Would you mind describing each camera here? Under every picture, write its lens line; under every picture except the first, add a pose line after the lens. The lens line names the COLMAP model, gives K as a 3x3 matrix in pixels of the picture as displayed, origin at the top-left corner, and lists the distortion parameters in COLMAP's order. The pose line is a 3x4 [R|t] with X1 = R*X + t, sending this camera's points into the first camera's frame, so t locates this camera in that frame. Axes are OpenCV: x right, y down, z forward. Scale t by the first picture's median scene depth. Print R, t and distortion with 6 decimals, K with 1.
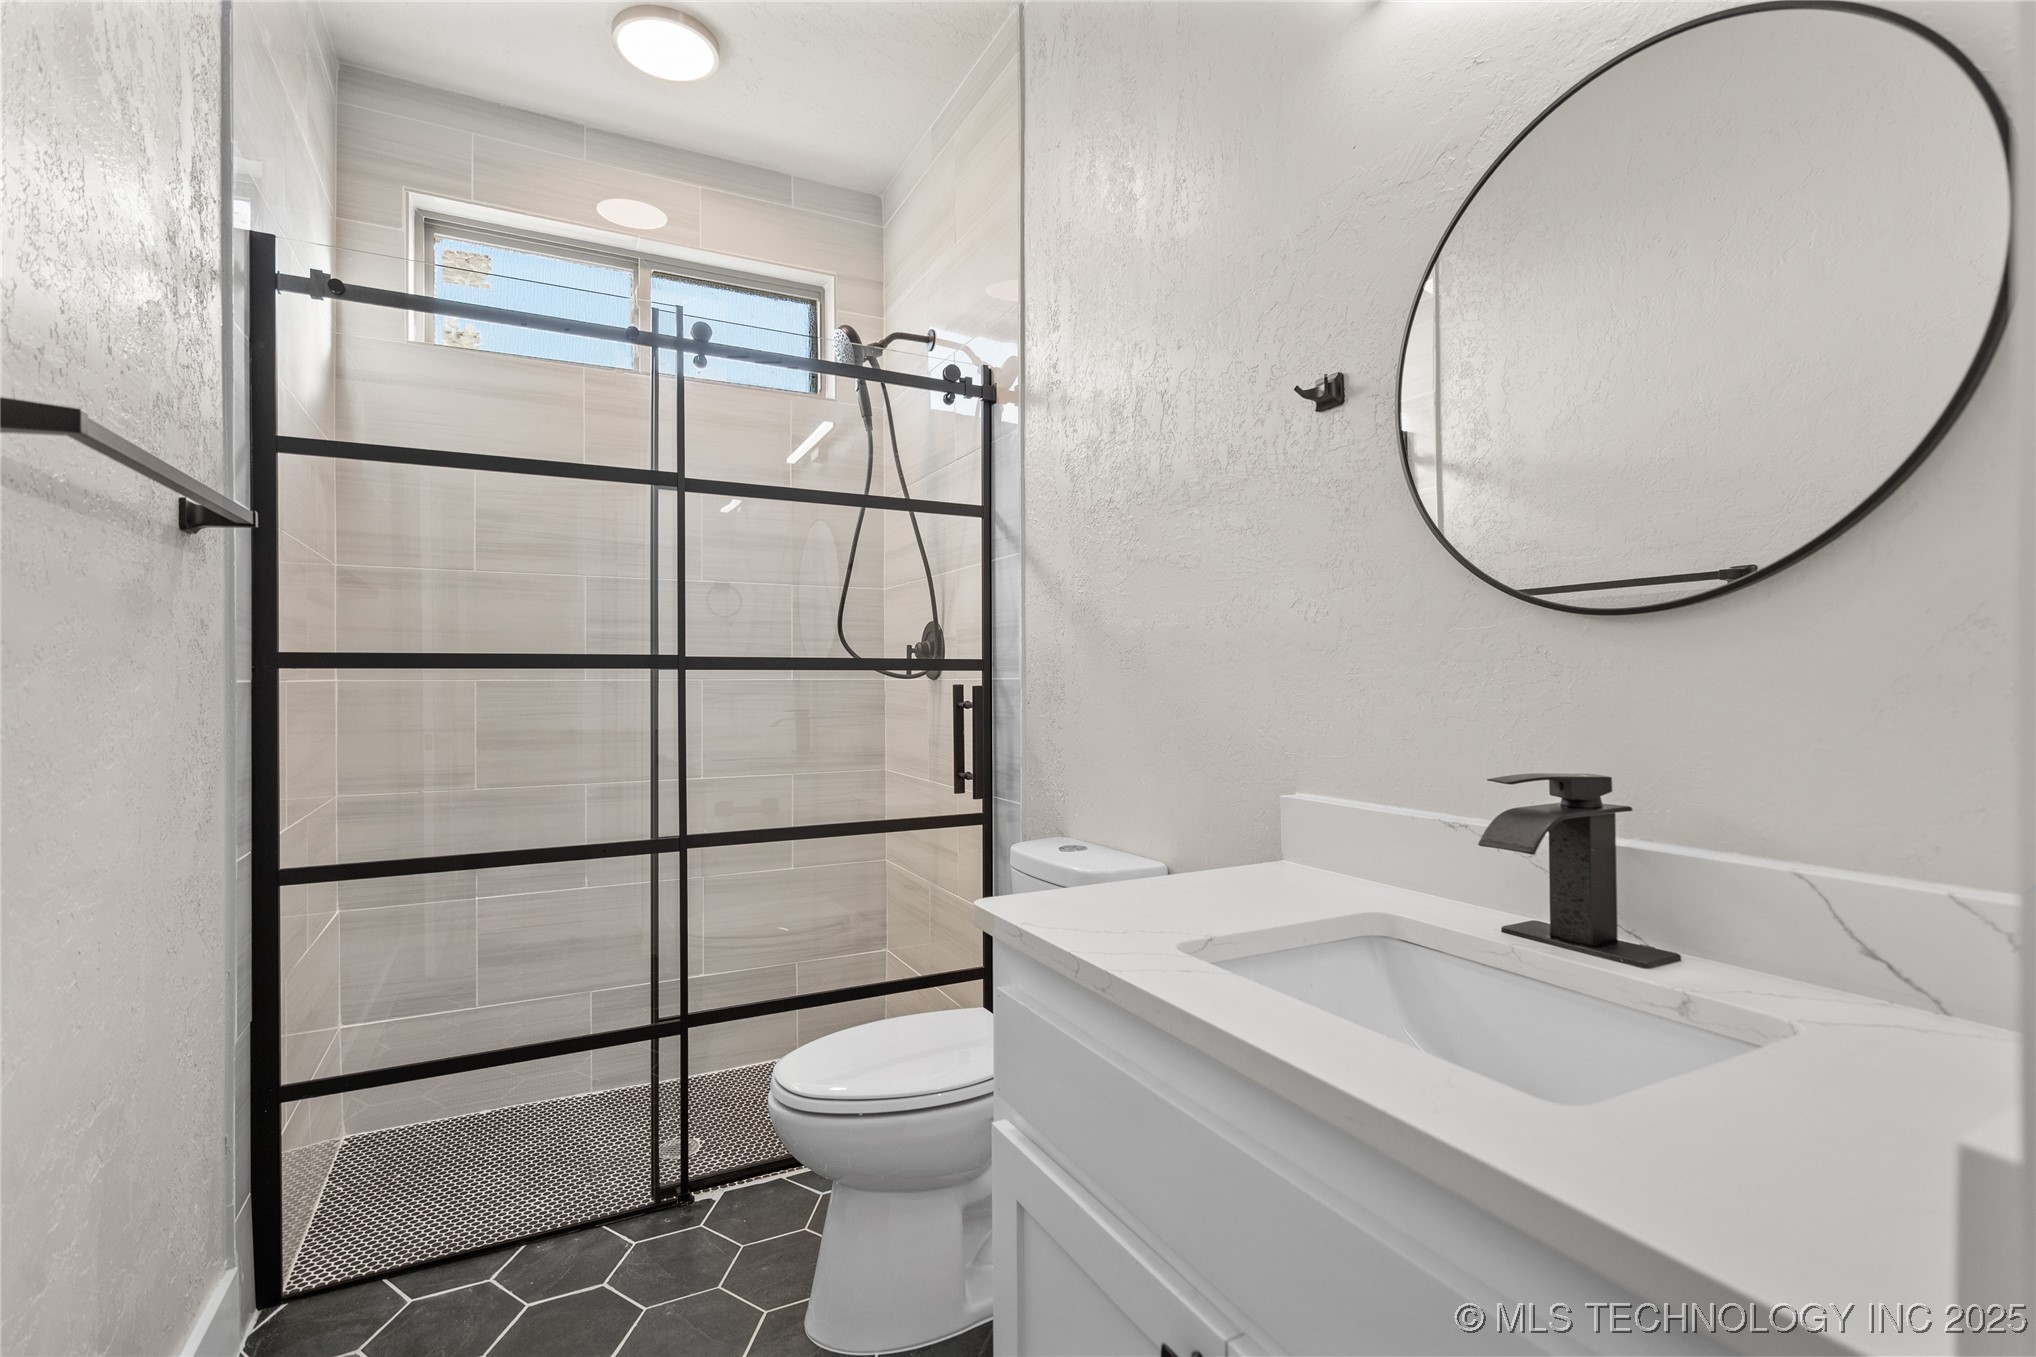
lens RADIAL K [[948.6, 0, 1014.2], [0, 948.6, 680.8], [0, 0, 1]] dist [-0.001677, 0.000370]
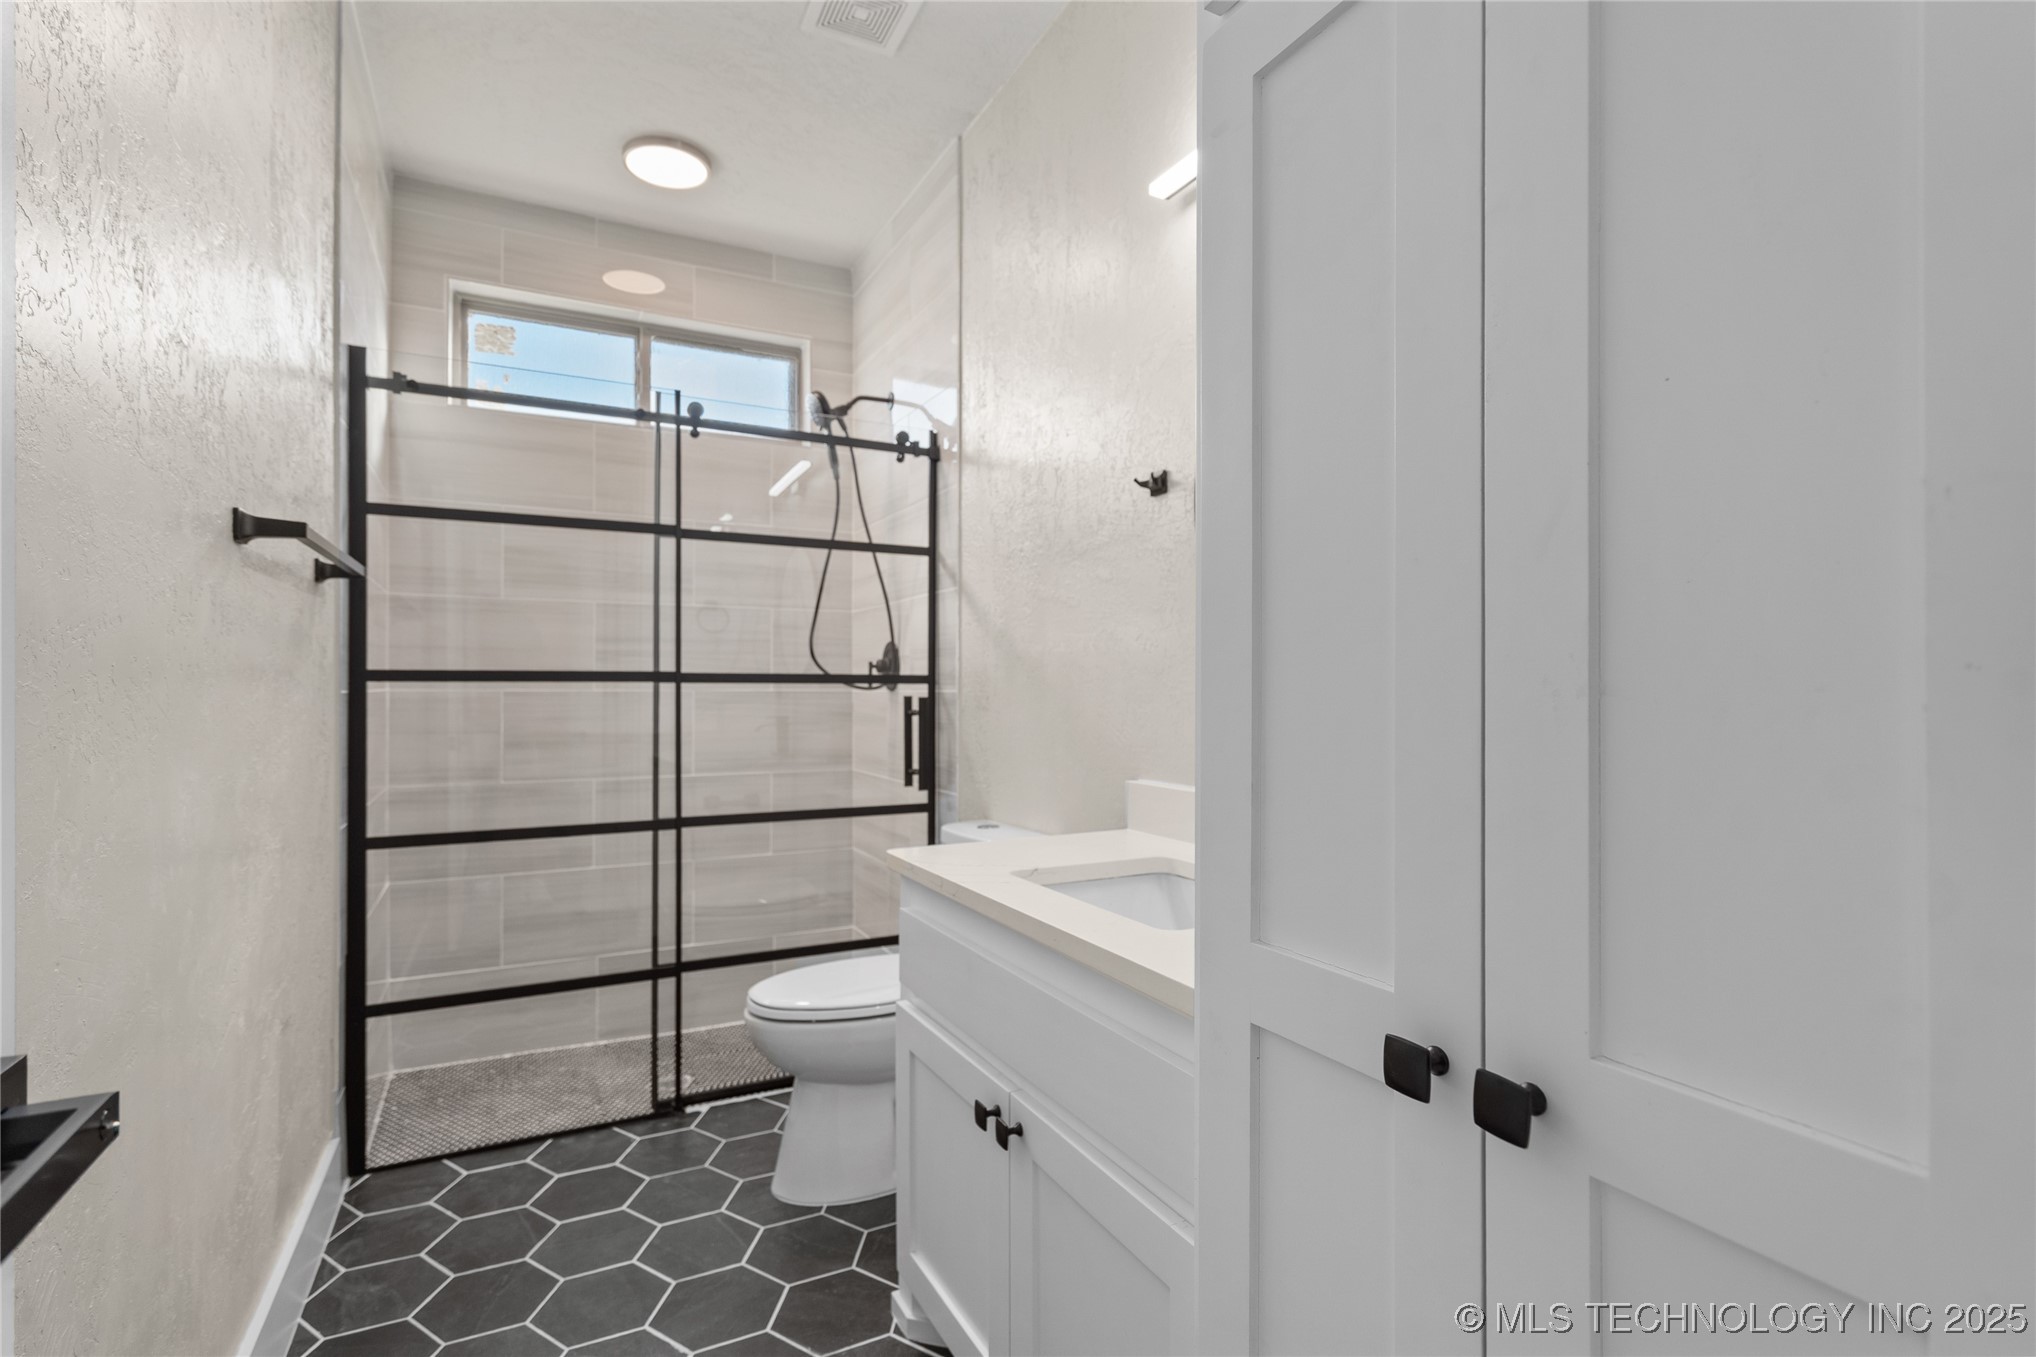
lens RADIAL K [[968.6, 0, 1010.8], [0, 968.6, 688.1], [0, 0, 1]] dist [-0.000473, -0.000352]
pose [[0.999989, 0.004517, 0.001274, 0.075069], [-0.004516, 0.999989, -0.001445, -0.004985], [-0.001281, 0.001439, 0.999998, -0.242536]]
